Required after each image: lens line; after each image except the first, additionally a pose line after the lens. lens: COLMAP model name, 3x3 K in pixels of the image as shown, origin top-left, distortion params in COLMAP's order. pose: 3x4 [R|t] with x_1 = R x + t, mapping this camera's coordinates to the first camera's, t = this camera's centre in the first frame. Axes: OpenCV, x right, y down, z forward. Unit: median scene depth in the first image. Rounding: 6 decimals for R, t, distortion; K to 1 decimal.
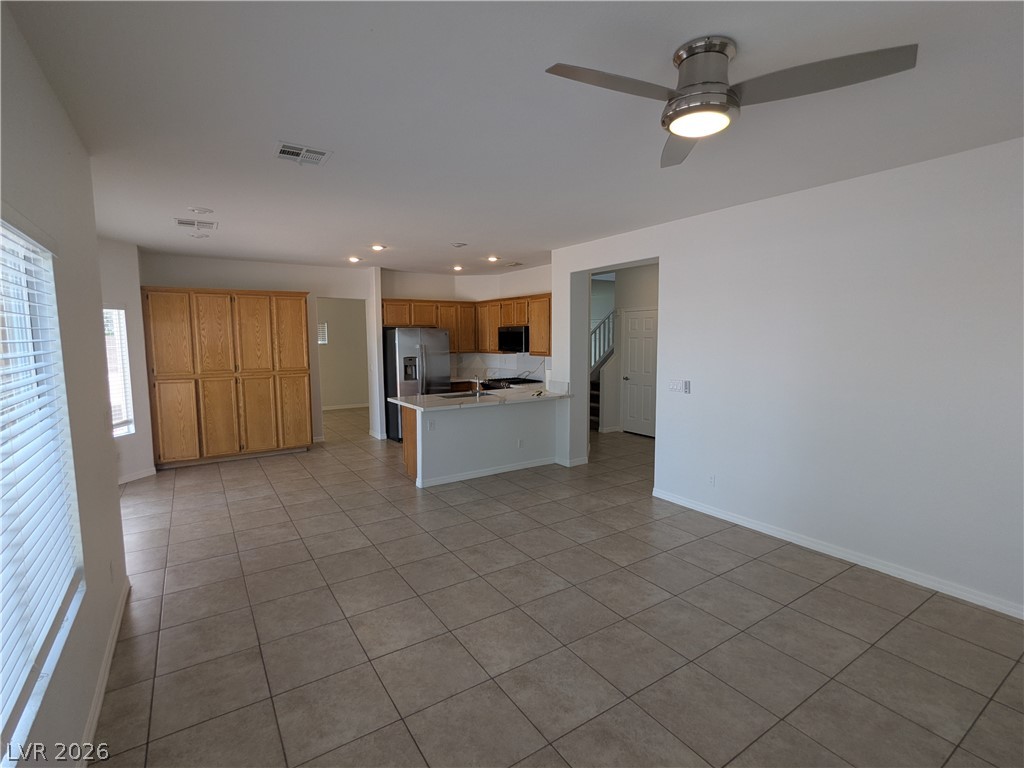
lens RADIAL K [[485.6, 0, 512.5], [0, 485.6, 385.0], [0, 0, 1]] dist [-0.008860, 0.005846]
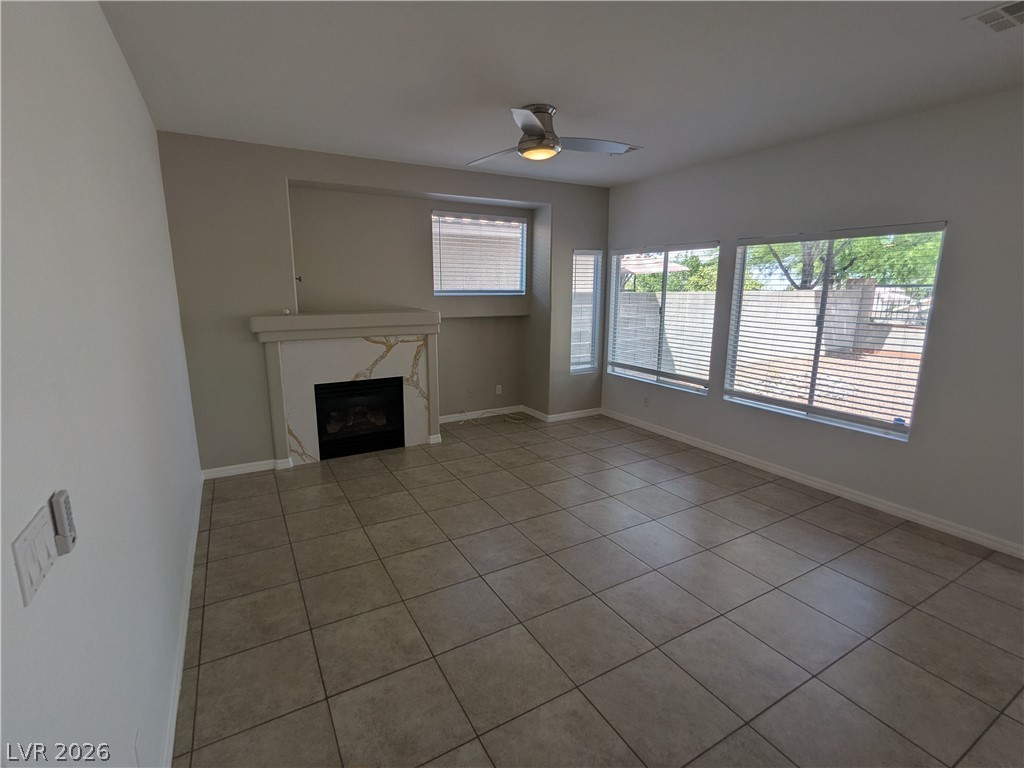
lens RADIAL K [[485.6, 0, 512.5], [0, 485.6, 385.0], [0, 0, 1]] dist [-0.008860, 0.005846]
pose [[-0.997836, -0.011454, 0.064750, 0.105762], [0.008368, 0.954585, 0.297822, -0.081054], [-0.065221, 0.297719, -0.952423, 0.828455]]
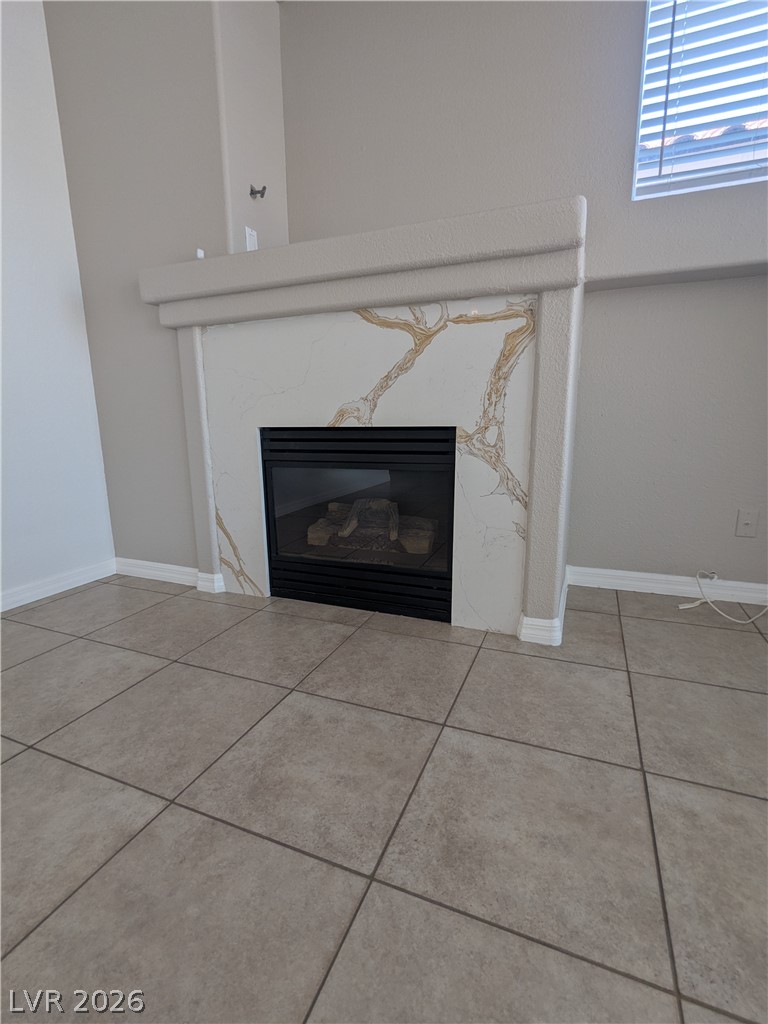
lens RADIAL K [[485.6, 0, 387.1], [0, 485.6, 511.8], [0, 0, 1]] dist [-0.008860, 0.005846]
pose [[-0.562343, -0.148685, 0.813427, 0.125177], [0.095334, 0.965485, 0.242386, 0.103383], [-0.821390, 0.213851, -0.528759, 0.305772]]
